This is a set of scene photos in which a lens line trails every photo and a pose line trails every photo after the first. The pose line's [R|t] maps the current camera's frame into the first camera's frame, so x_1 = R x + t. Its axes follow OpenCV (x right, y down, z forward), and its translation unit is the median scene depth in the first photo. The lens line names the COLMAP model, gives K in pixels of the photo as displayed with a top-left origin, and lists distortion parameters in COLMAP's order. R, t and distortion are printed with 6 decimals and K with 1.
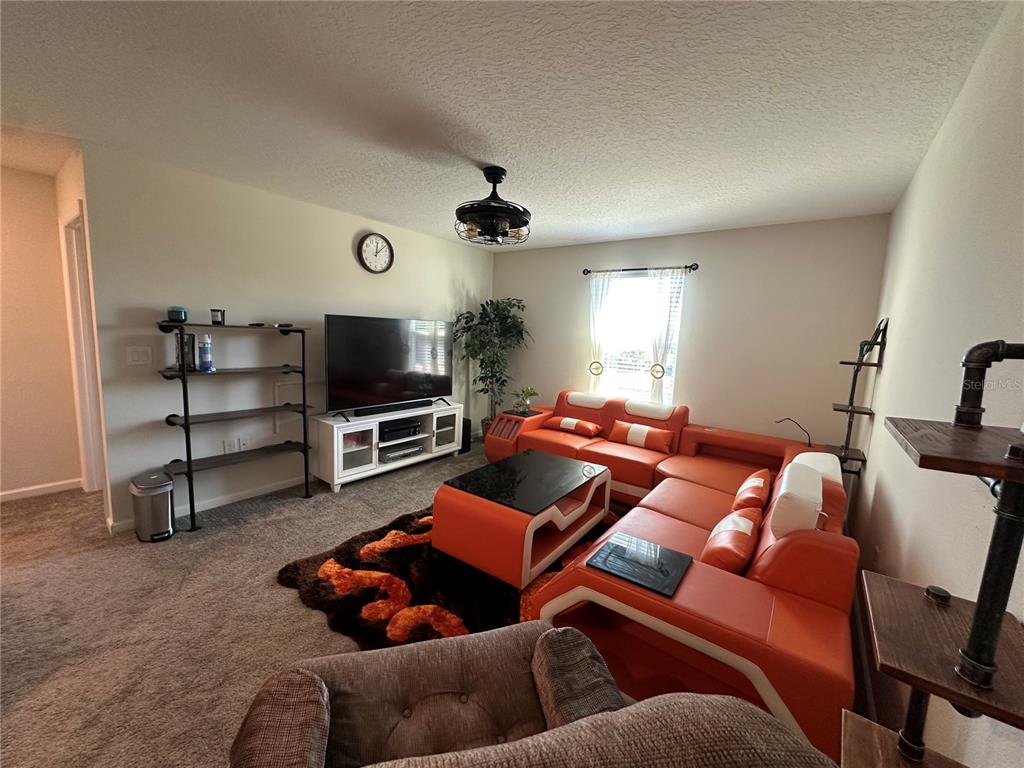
lens RADIAL K [[408.8, 0, 512.0], [0, 408.8, 384.0], [0, 0, 1]] dist [0.000188, 0.000060]
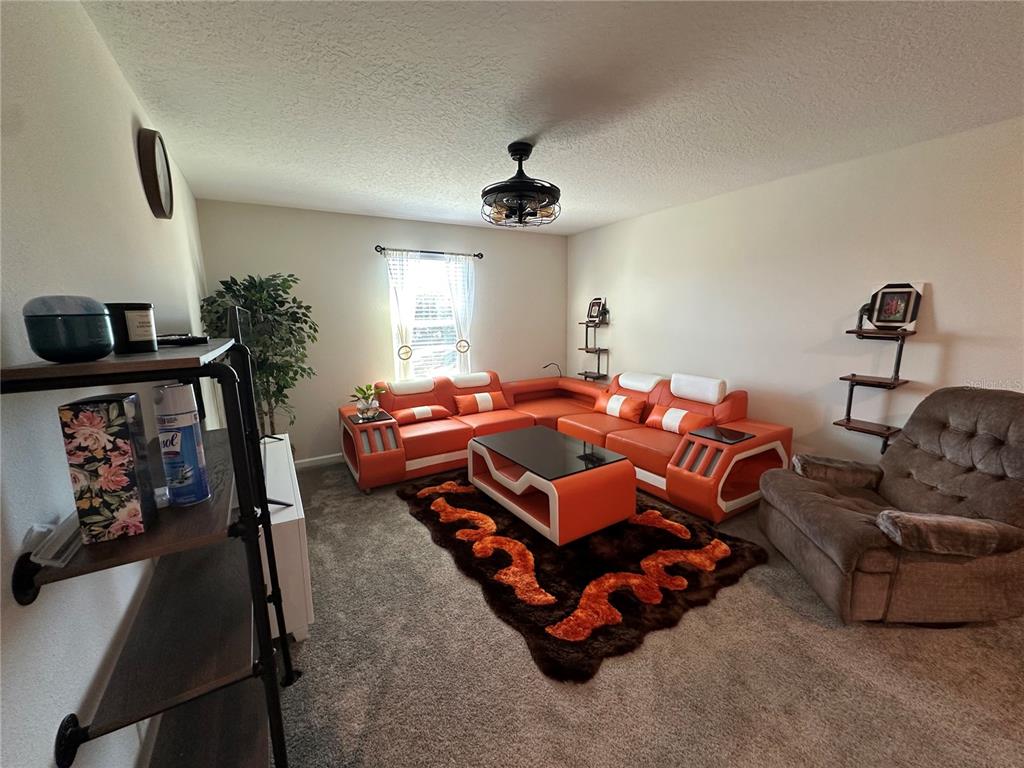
lens RADIAL K [[408.8, 0, 512.0], [0, 408.8, 384.0], [0, 0, 1]] dist [0.000188, 0.000060]
pose [[0.372296, -0.209377, 0.904189, -0.686017], [0.155231, 0.974546, 0.161753, -0.097921], [-0.915040, 0.080138, 0.395321, 0.465904]]
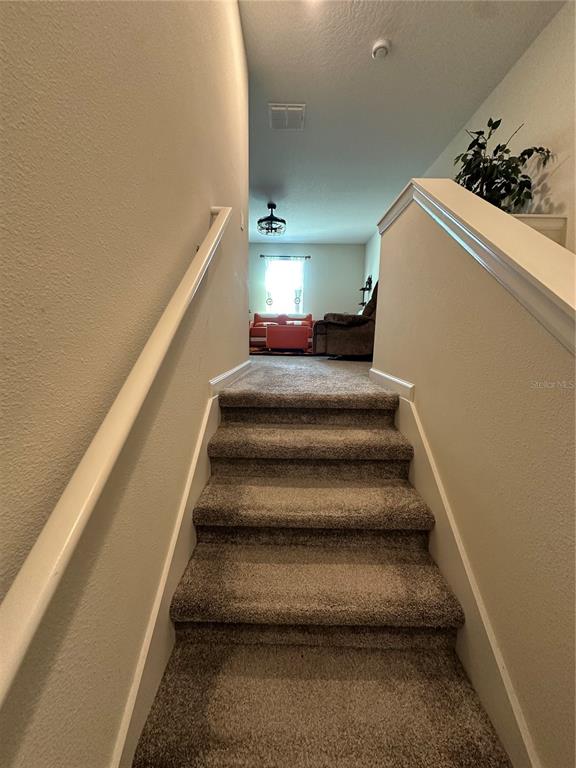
lens RADIAL K [[306.6, 0, 288.0], [0, 306.6, 384.0], [0, 0, 1]] dist [0.000188, 0.000060]
pose [[0.804353, -0.127240, 0.580368, -0.854565], [0.096240, 0.991802, 0.084060, 0.319321], [-0.586306, -0.011759, 0.810004, -0.468610]]
